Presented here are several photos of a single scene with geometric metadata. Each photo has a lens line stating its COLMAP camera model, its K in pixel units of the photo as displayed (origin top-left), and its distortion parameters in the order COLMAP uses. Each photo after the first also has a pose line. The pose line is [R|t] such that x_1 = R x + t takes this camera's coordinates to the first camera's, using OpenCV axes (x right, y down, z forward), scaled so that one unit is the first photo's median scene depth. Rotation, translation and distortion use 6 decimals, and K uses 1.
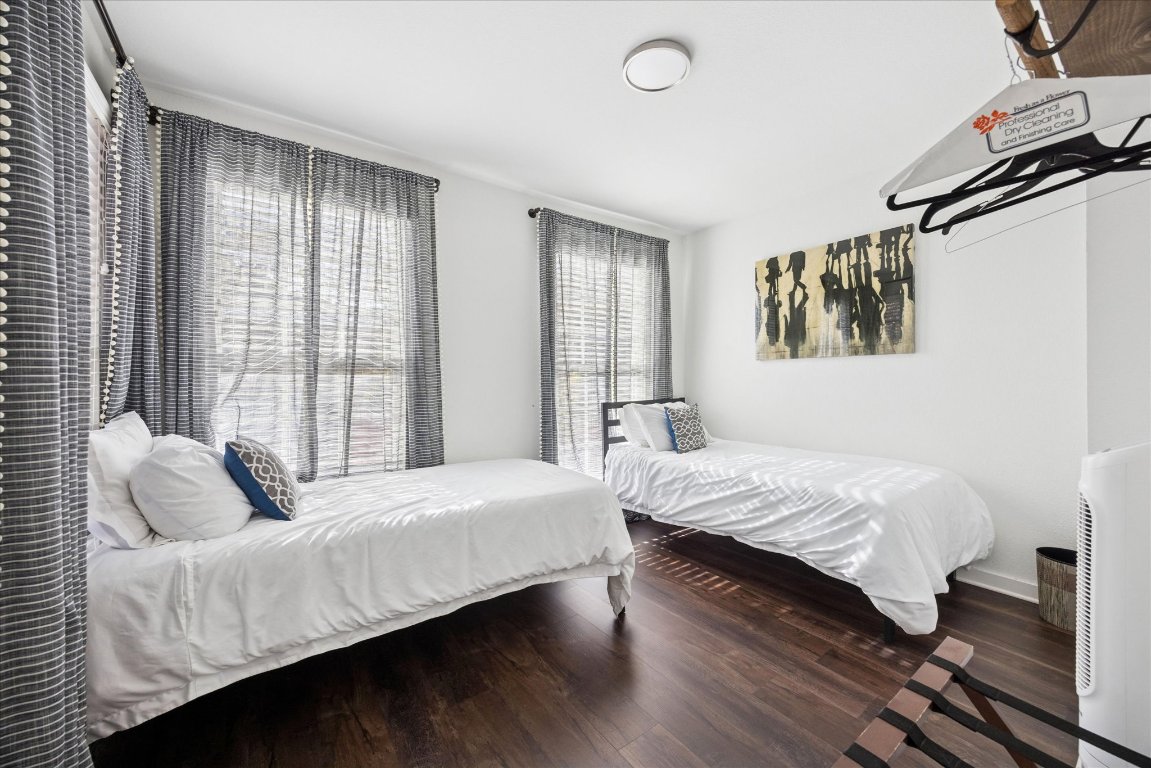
lens RADIAL K [[437.9, 0, 585.3], [0, 437.9, 382.4], [0, 0, 1]] dist [-0.003687, -0.000222]
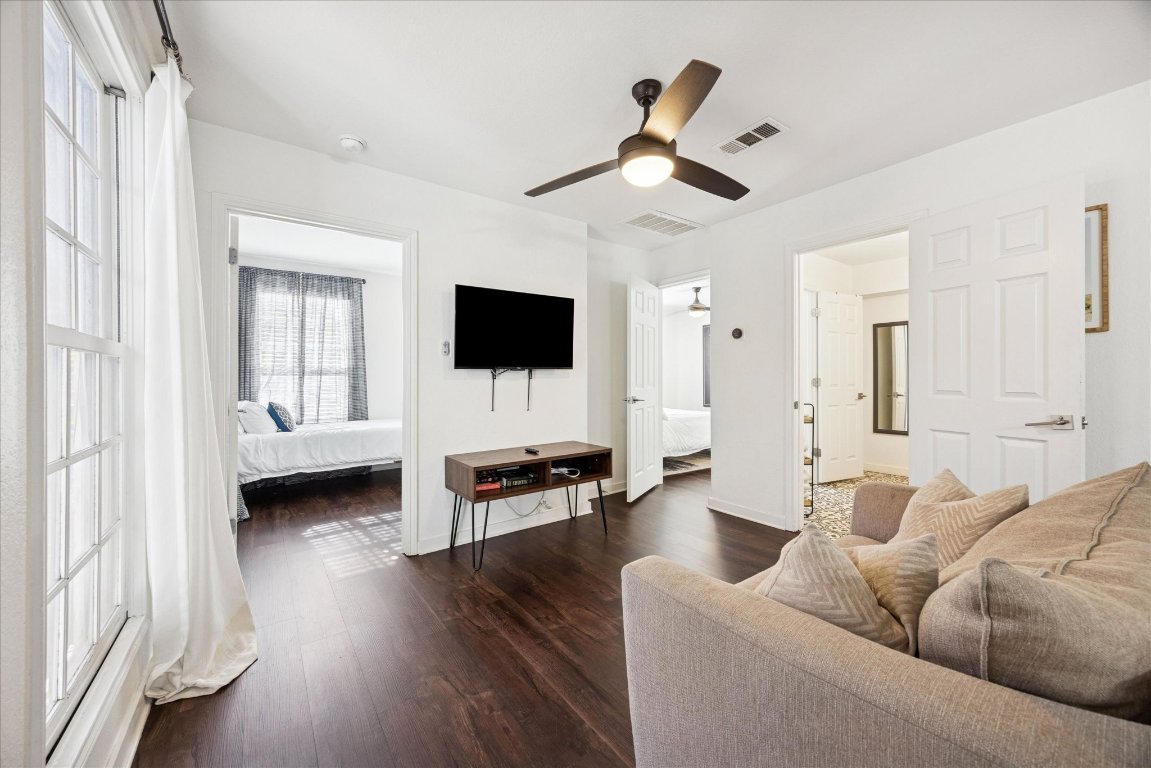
lens RADIAL K [[437.9, 0, 567.7], [0, 437.9, 382.1], [0, 0, 1]] dist [-0.003687, -0.000222]
pose [[0.999754, 0.001514, -0.022134, 0.765044], [-0.001521, 0.999999, -0.000299, 0.010200], [0.022134, 0.000333, 0.999755, -1.173809]]
